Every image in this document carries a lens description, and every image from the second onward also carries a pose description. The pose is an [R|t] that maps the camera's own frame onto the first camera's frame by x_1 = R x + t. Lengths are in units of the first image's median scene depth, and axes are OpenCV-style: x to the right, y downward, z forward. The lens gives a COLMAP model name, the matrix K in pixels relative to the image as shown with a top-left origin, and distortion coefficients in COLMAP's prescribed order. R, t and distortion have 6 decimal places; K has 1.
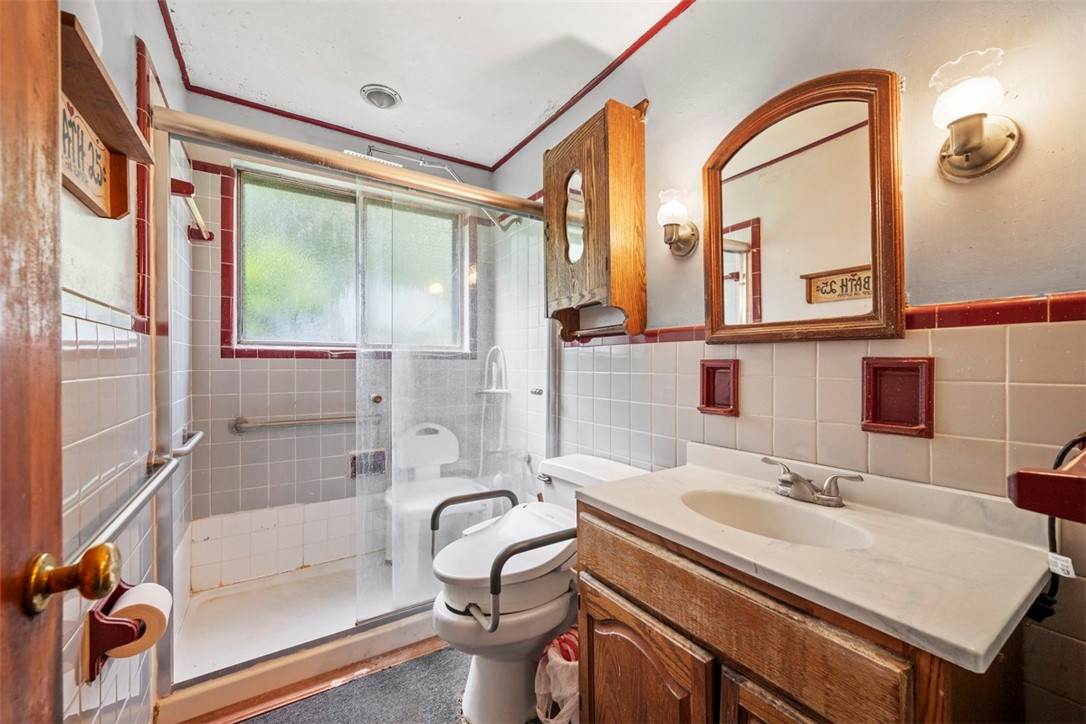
lens RADIAL K [[431.3, 0, 543.0], [0, 431.3, 362.0], [0, 0, 1]] dist [0.000829, 0.000433]
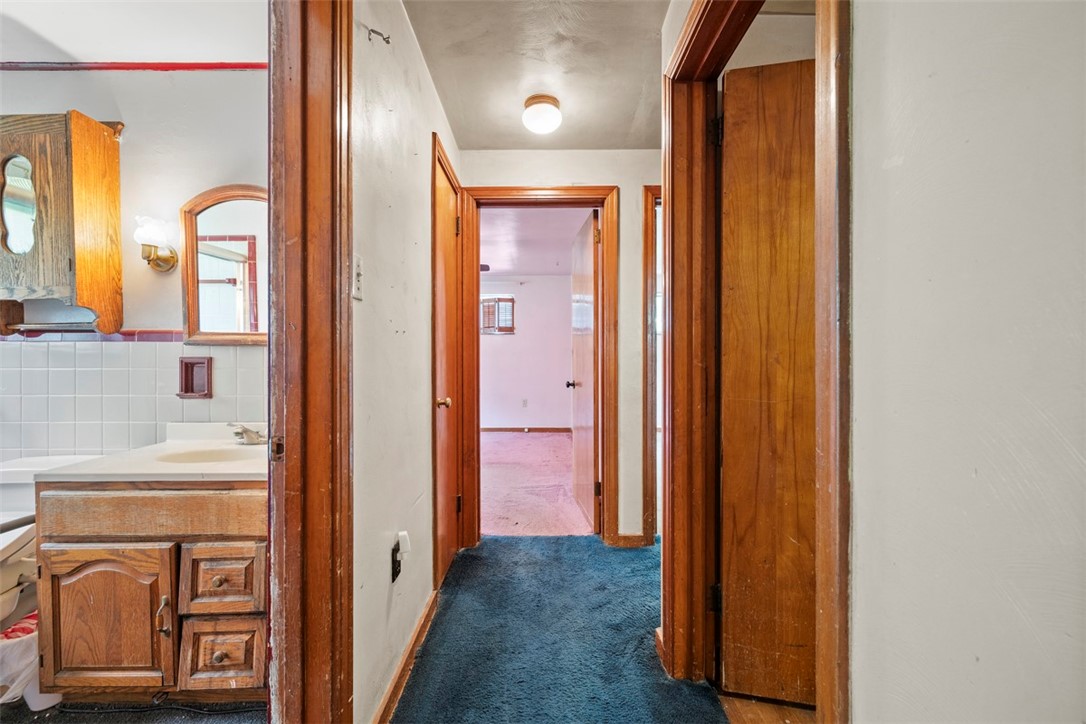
lens RADIAL K [[431.3, 0, 543.0], [0, 431.3, 362.0], [0, 0, 1]] dist [0.000829, 0.000433]
pose [[0.543076, -0.005374, 0.839666, -0.120099], [-0.003998, 0.999952, 0.008986, -0.006029], [-0.839674, -0.008237, 0.543029, -0.580936]]
